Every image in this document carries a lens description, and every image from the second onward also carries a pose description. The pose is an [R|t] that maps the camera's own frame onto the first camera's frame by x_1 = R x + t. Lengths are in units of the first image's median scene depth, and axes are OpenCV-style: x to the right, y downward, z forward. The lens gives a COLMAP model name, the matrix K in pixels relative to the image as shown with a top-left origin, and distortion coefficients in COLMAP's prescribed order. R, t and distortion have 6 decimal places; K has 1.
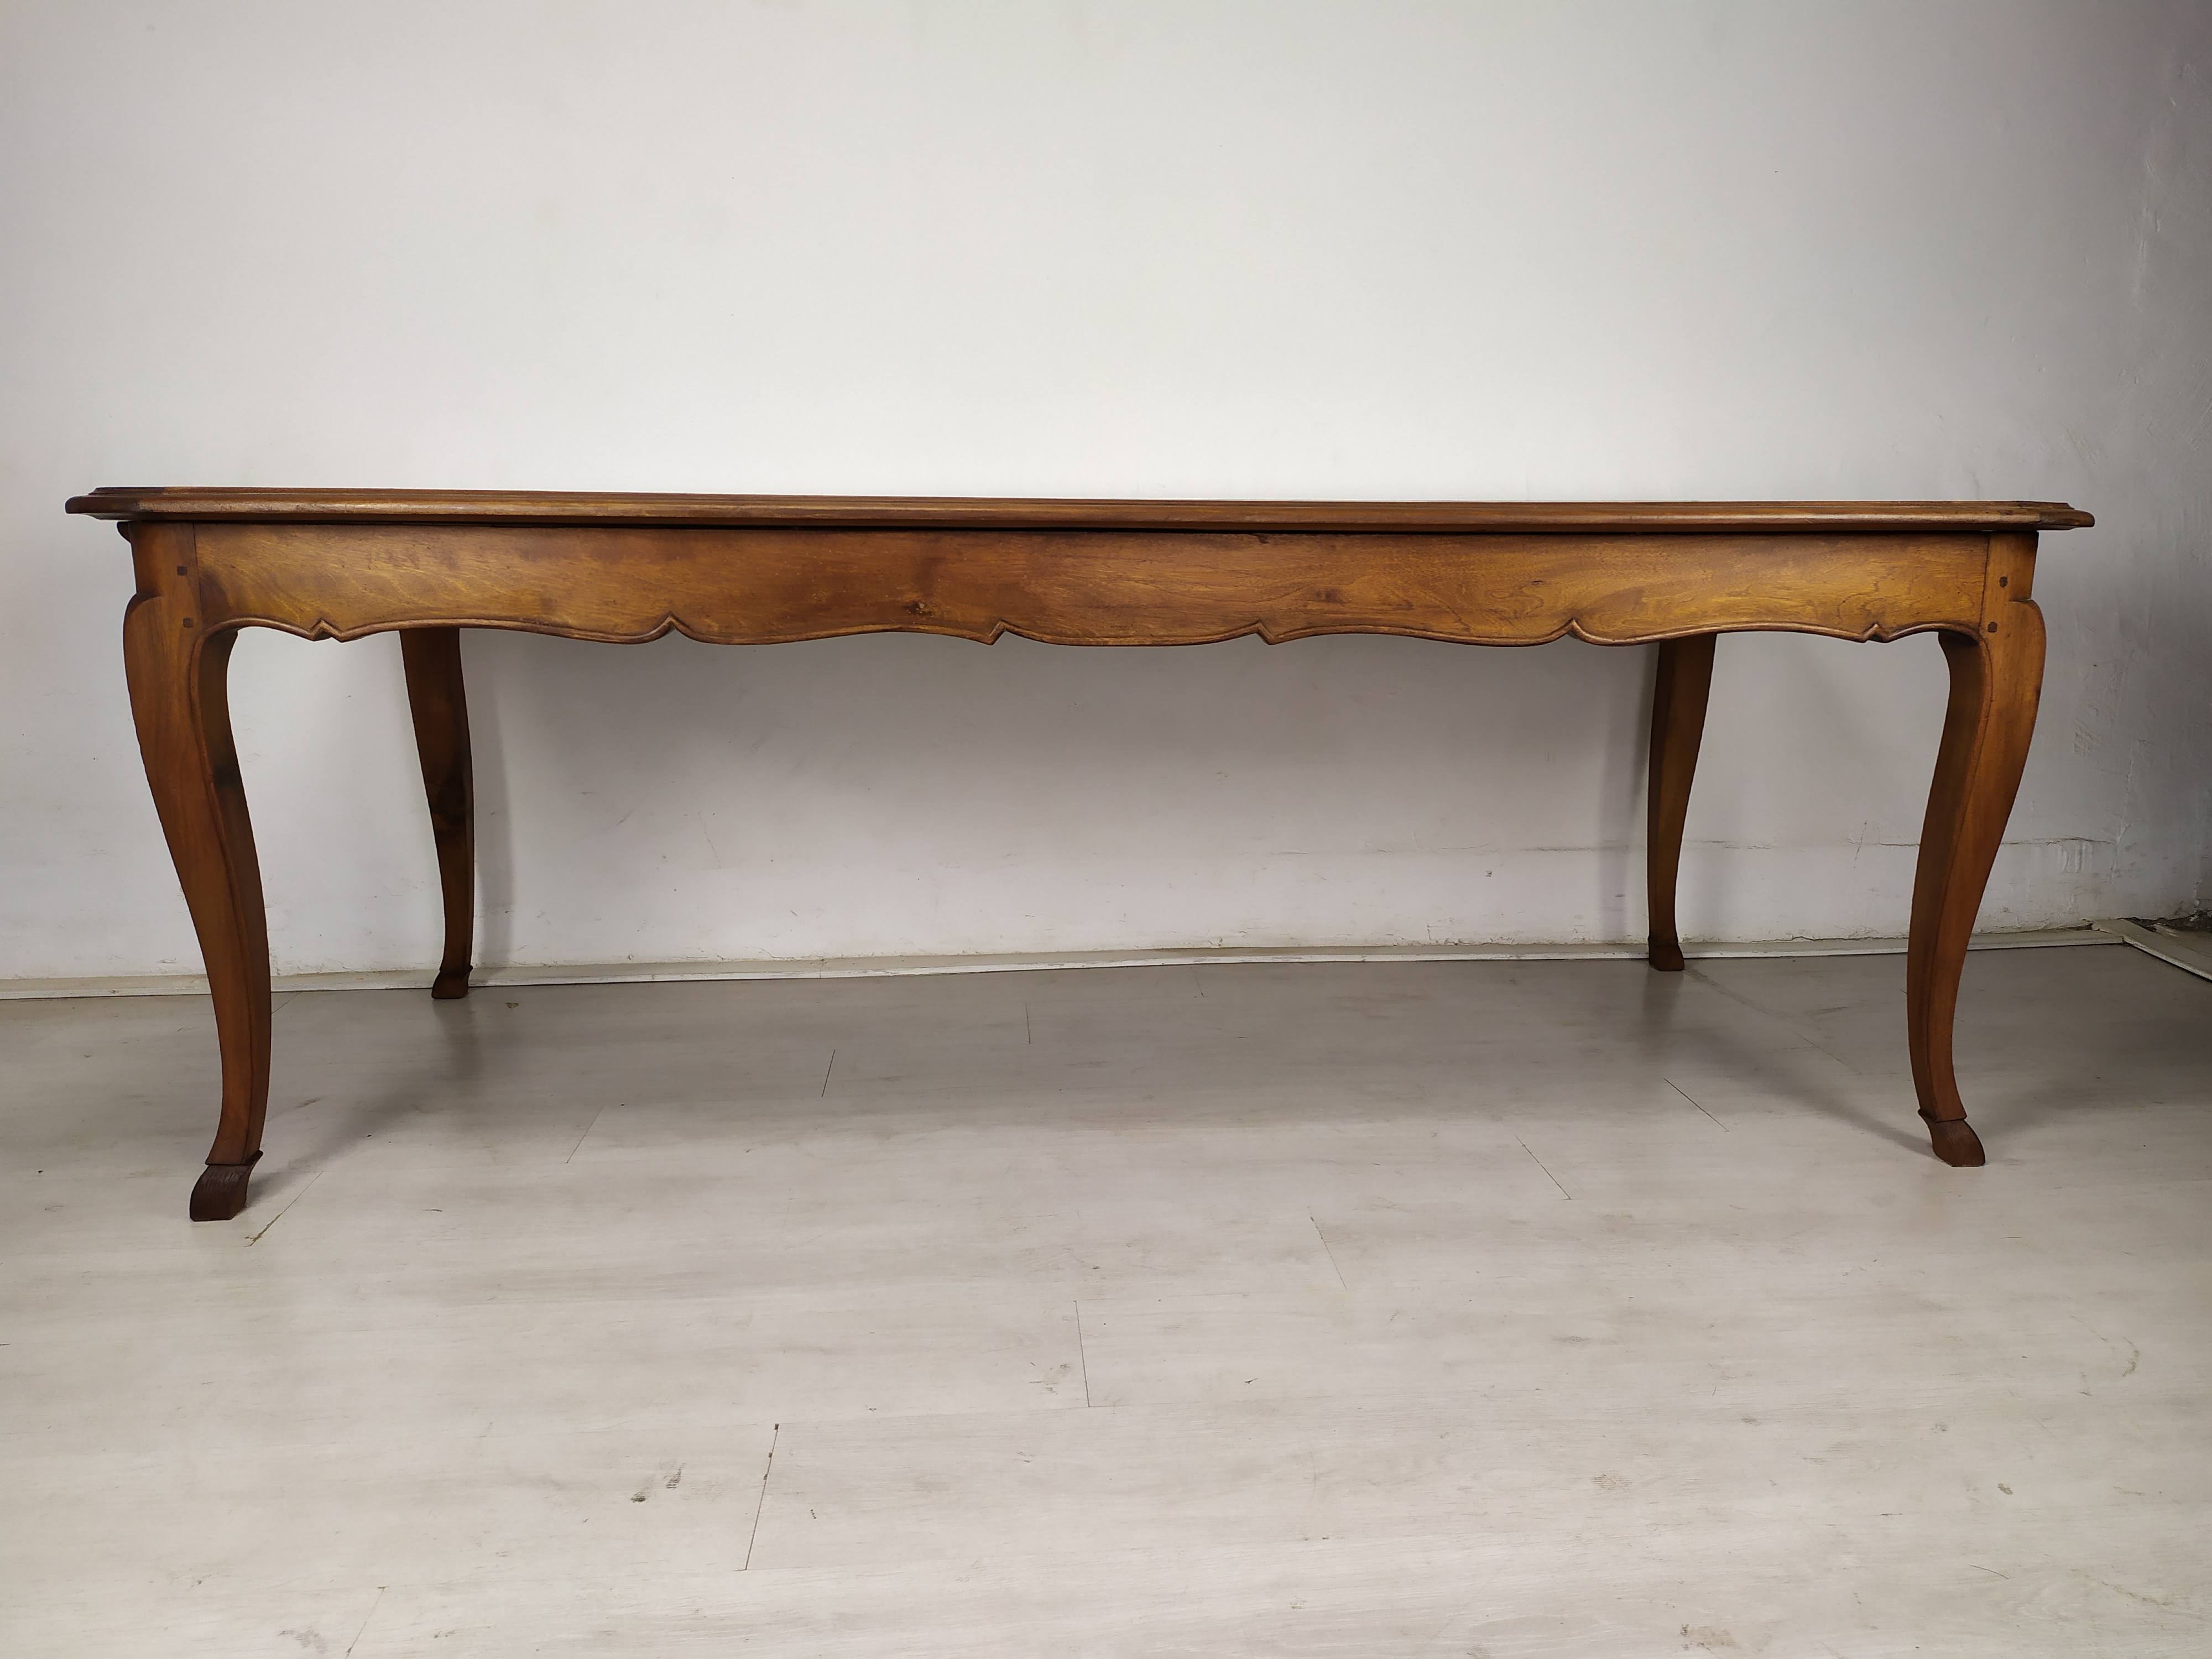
lens RADIAL K [[1640.9, 0, 1132.9], [0, 1640.9, 823.2], [0, 0, 1]] dist [0.051105, -0.055812]
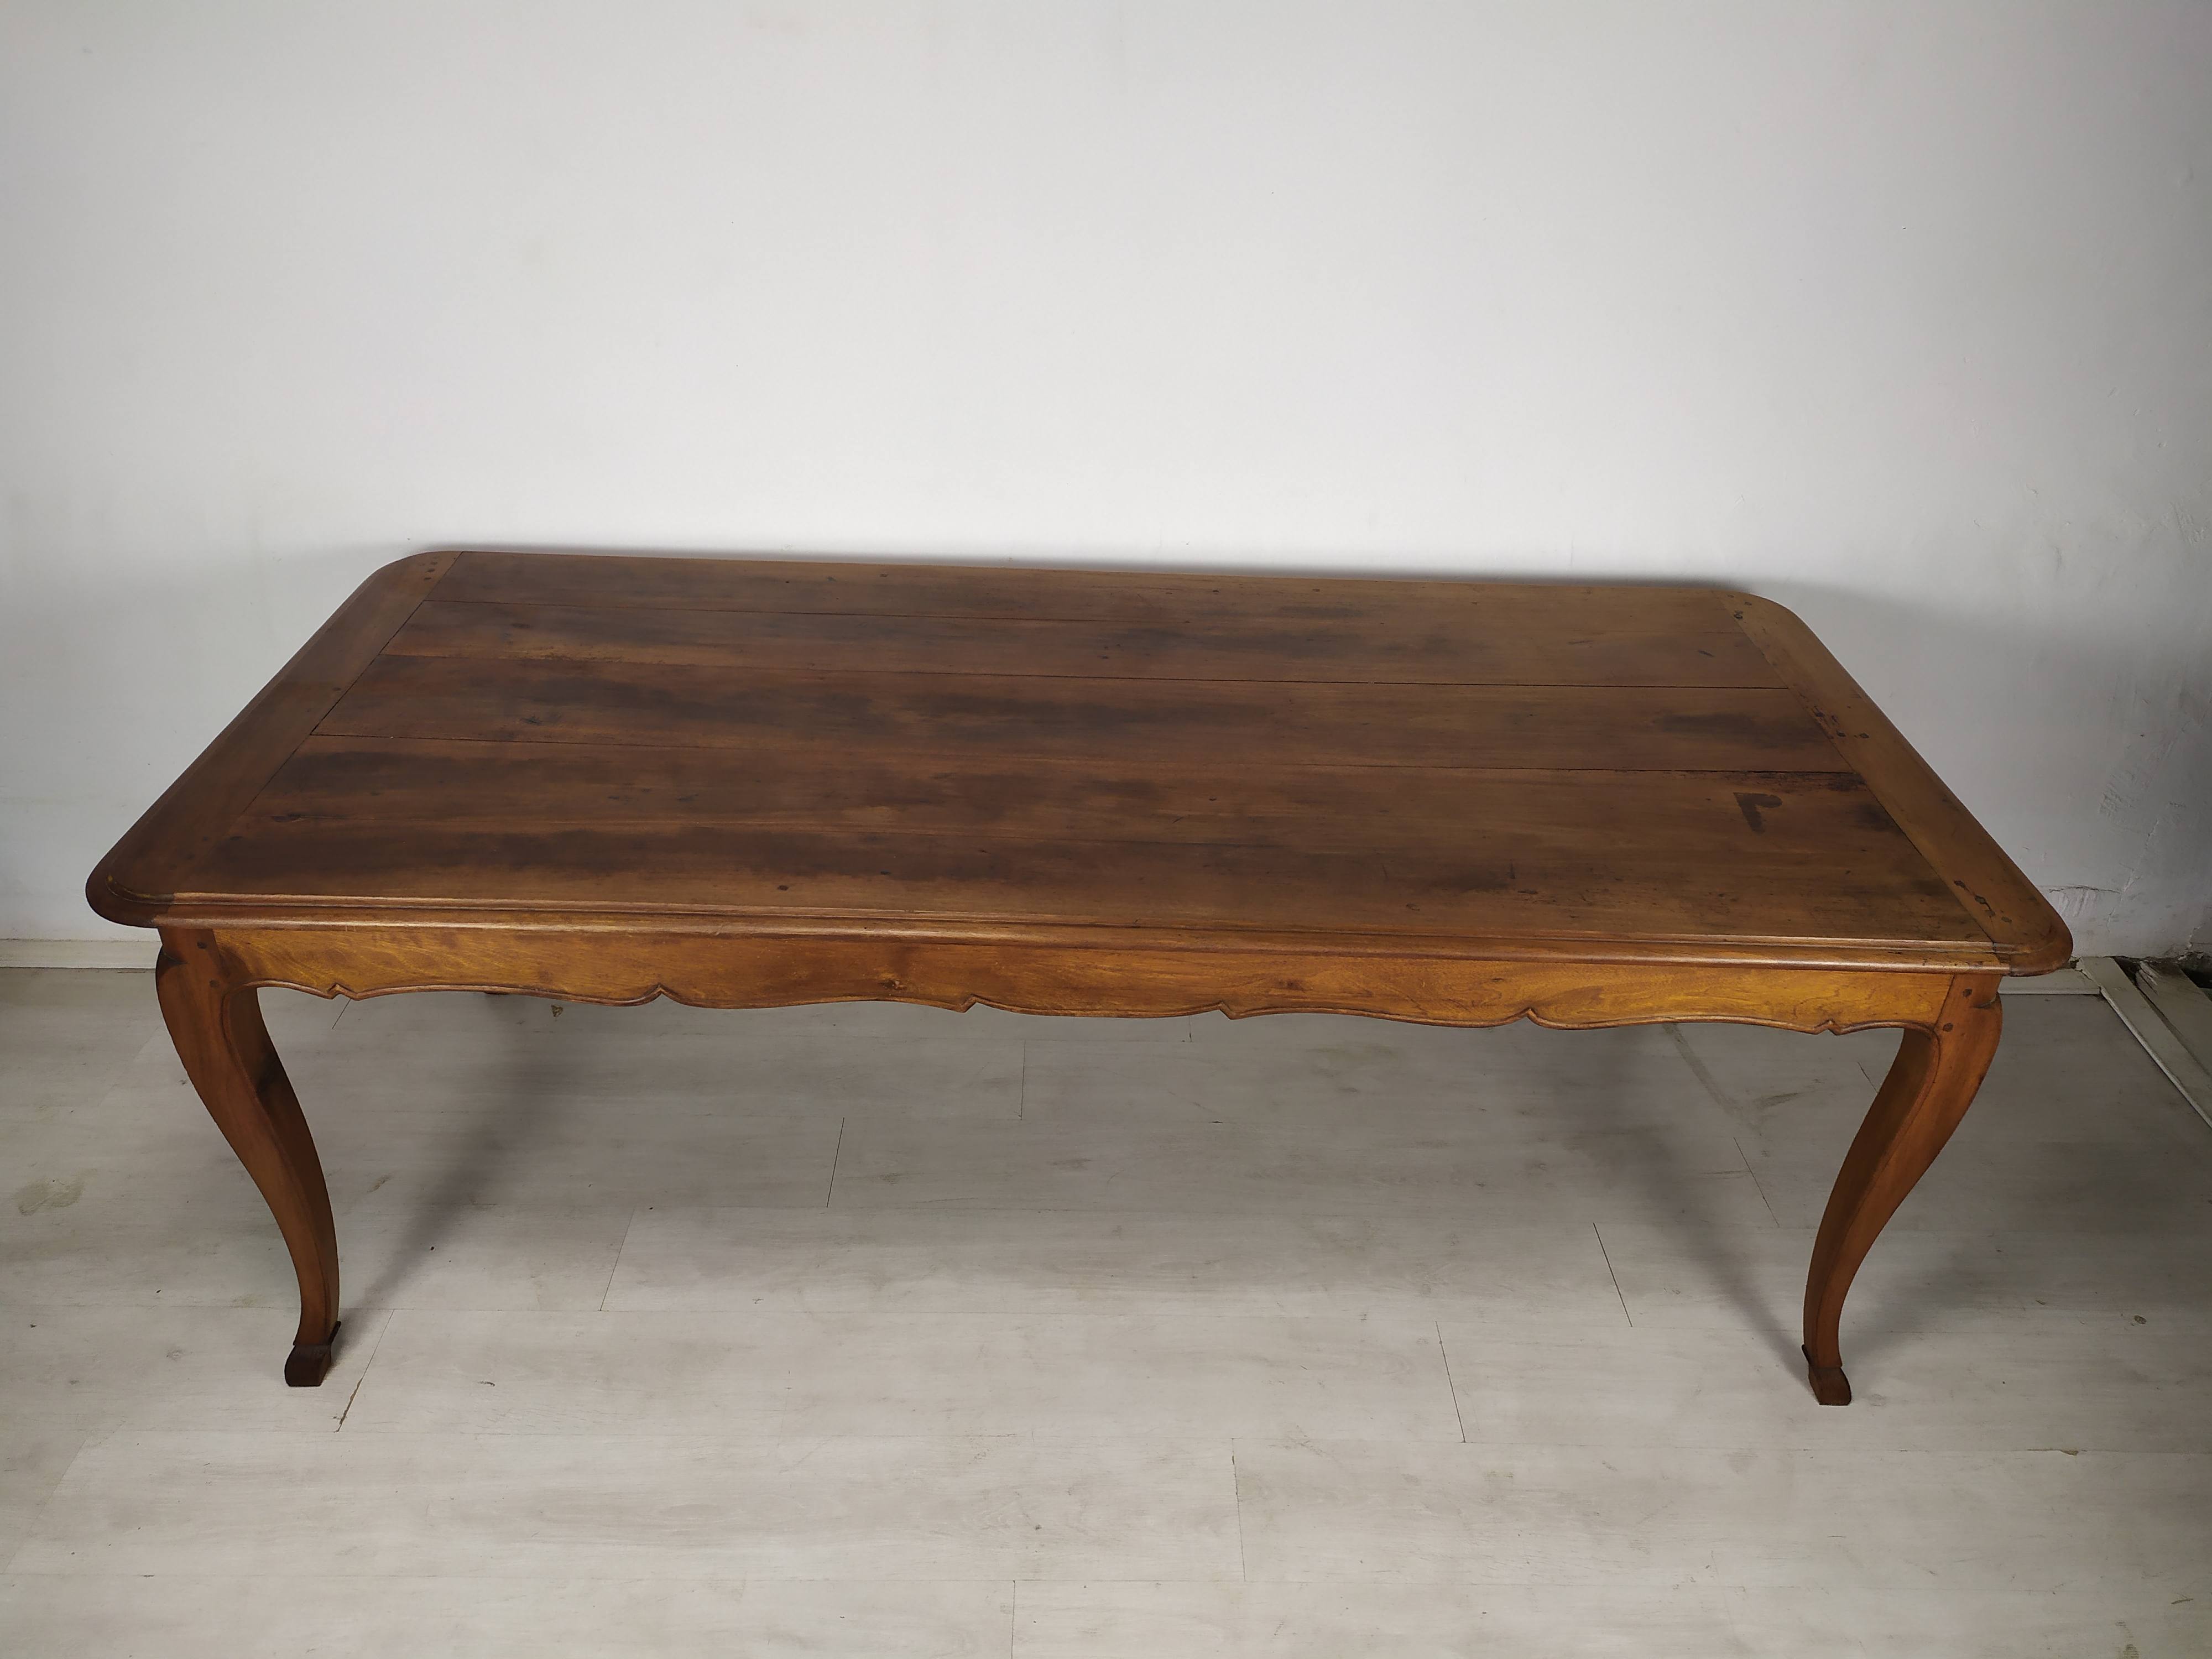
lens RADIAL K [[1640.9, 0, 1132.6], [0, 1640.9, 803.8], [0, 0, 1]] dist [0.051105, -0.055812]
pose [[0.996817, 0.069689, -0.038733, 0.052516], [-0.052124, 0.937220, 0.344820, -0.598853], [0.060332, -0.341704, 0.937869, 0.066864]]
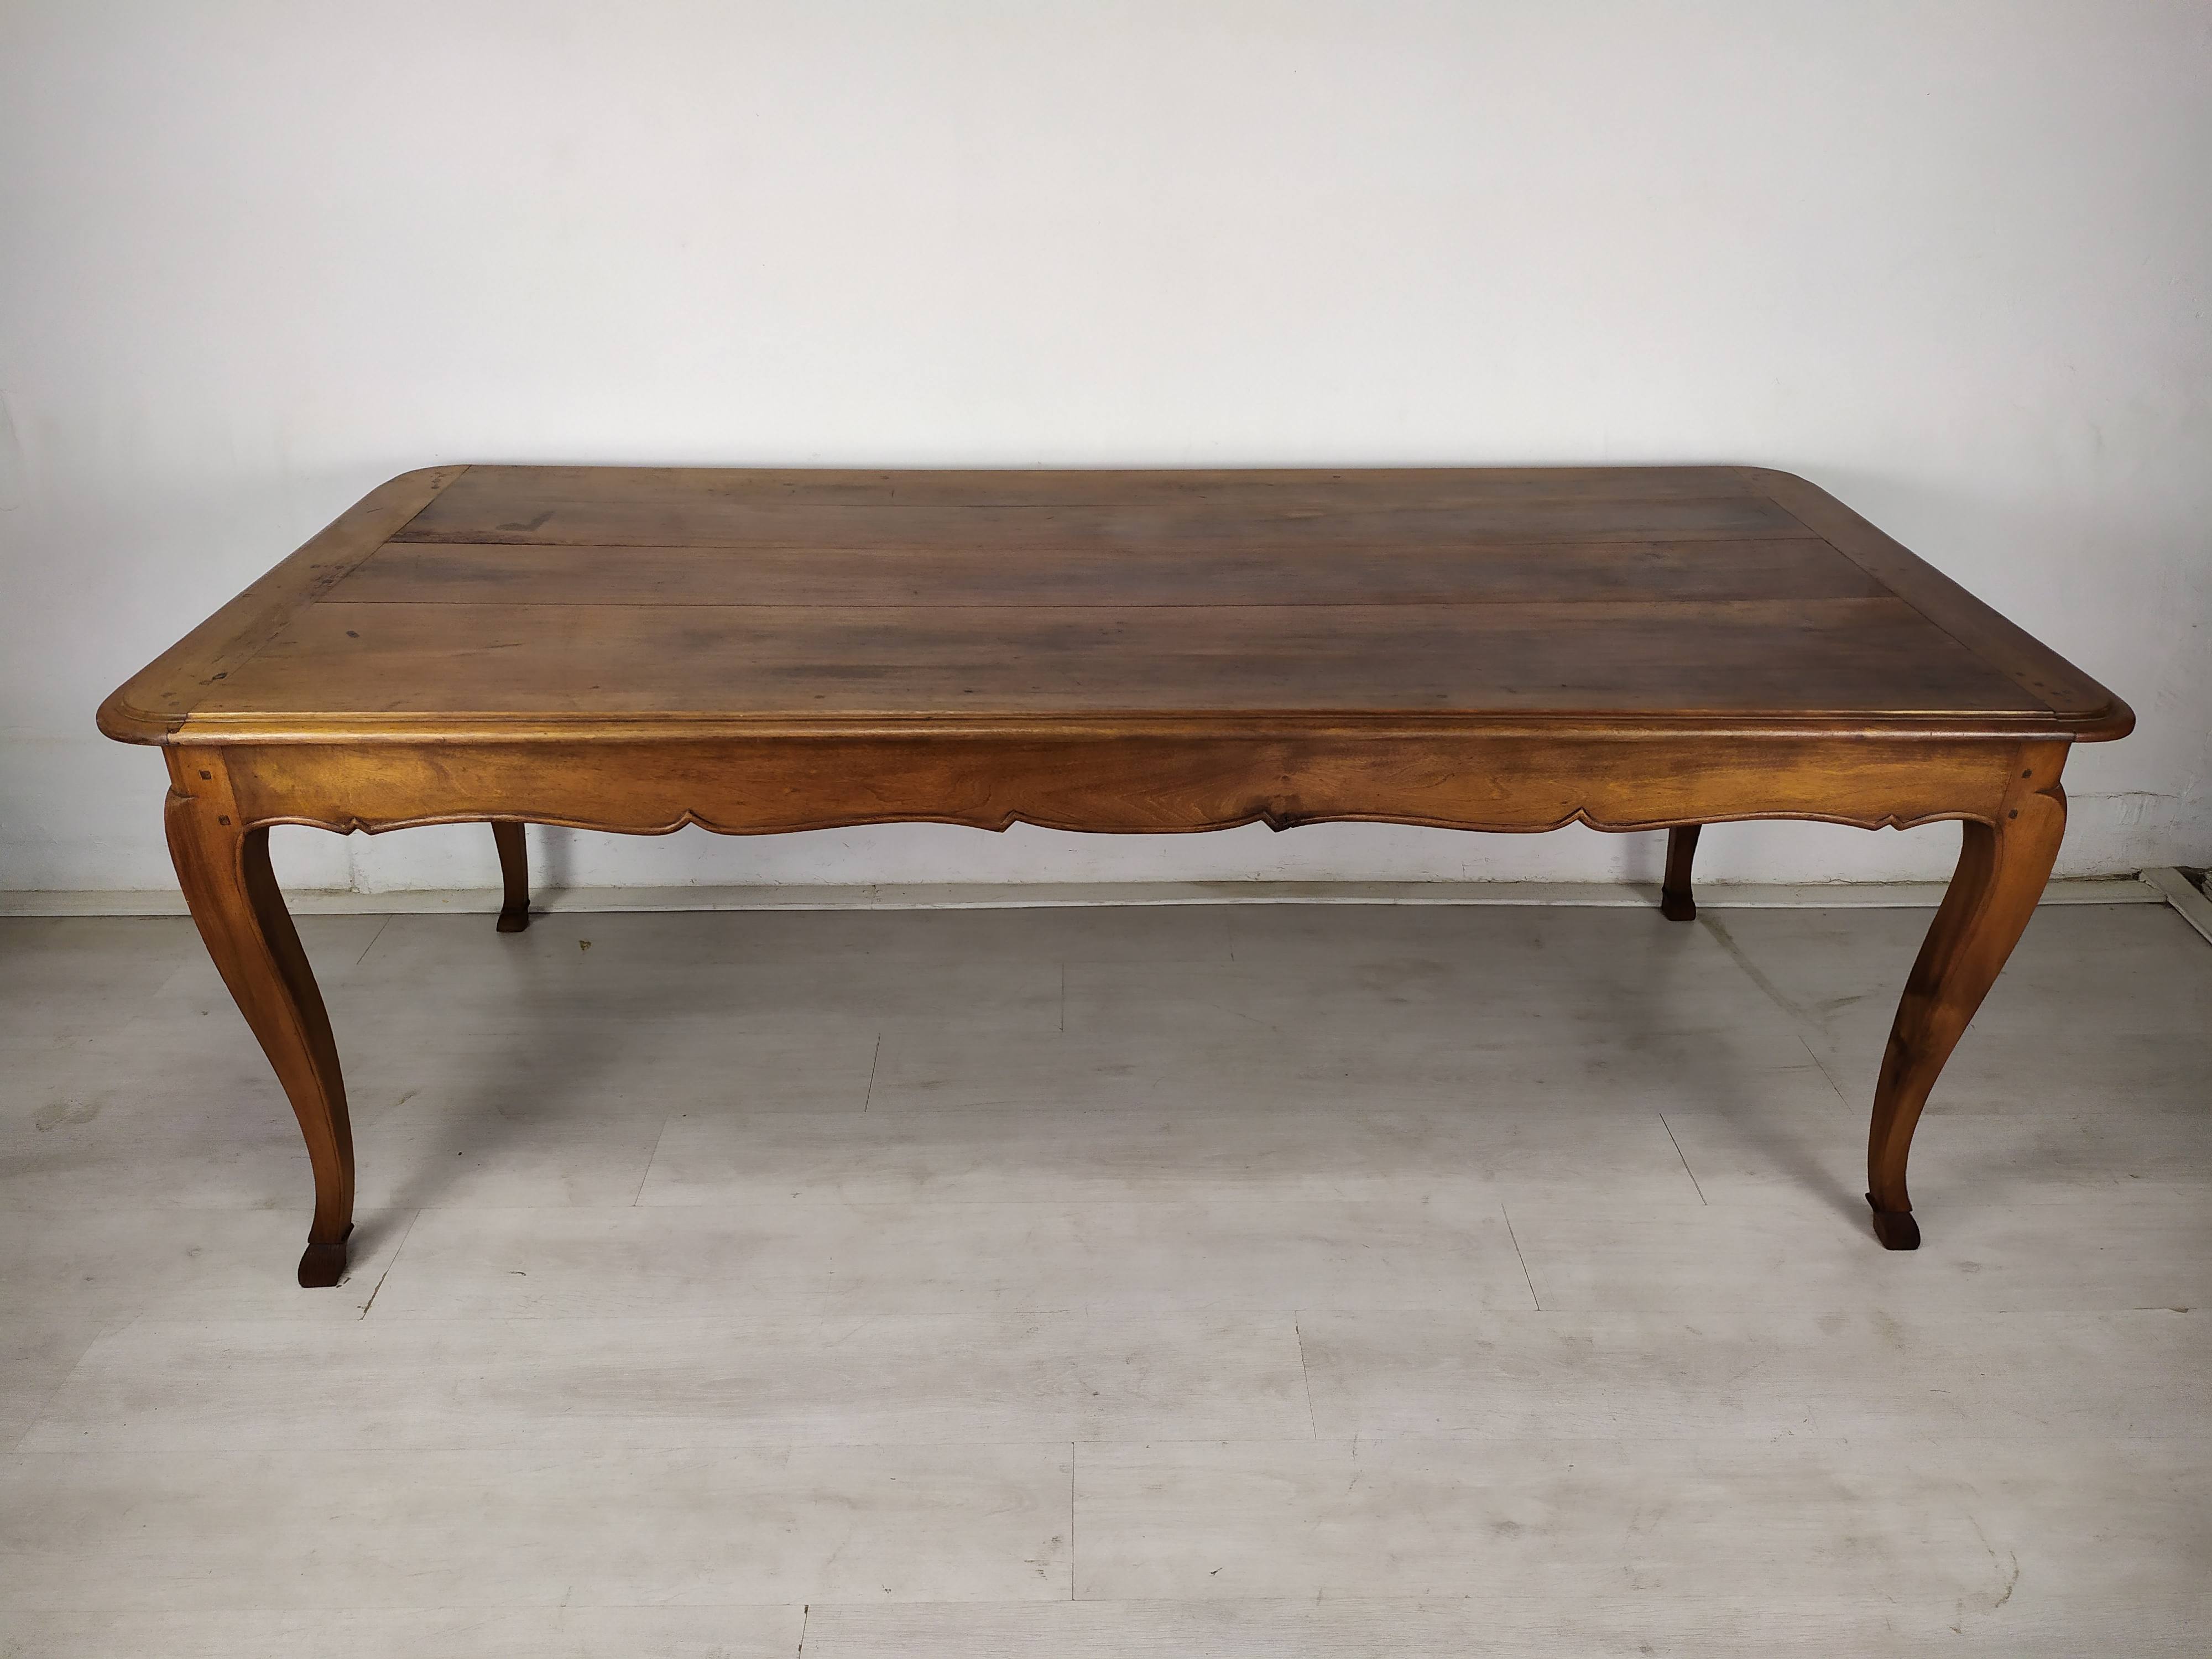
lens RADIAL K [[1640.9, 0, 1129.9], [0, 1640.9, 809.7], [0, 0, 1]] dist [0.051105, -0.055812]
pose [[0.997776, 0.041260, -0.052352, 0.041452], [-0.024839, 0.958979, 0.282388, -0.410702], [0.061856, -0.280460, 0.957871, 0.033568]]
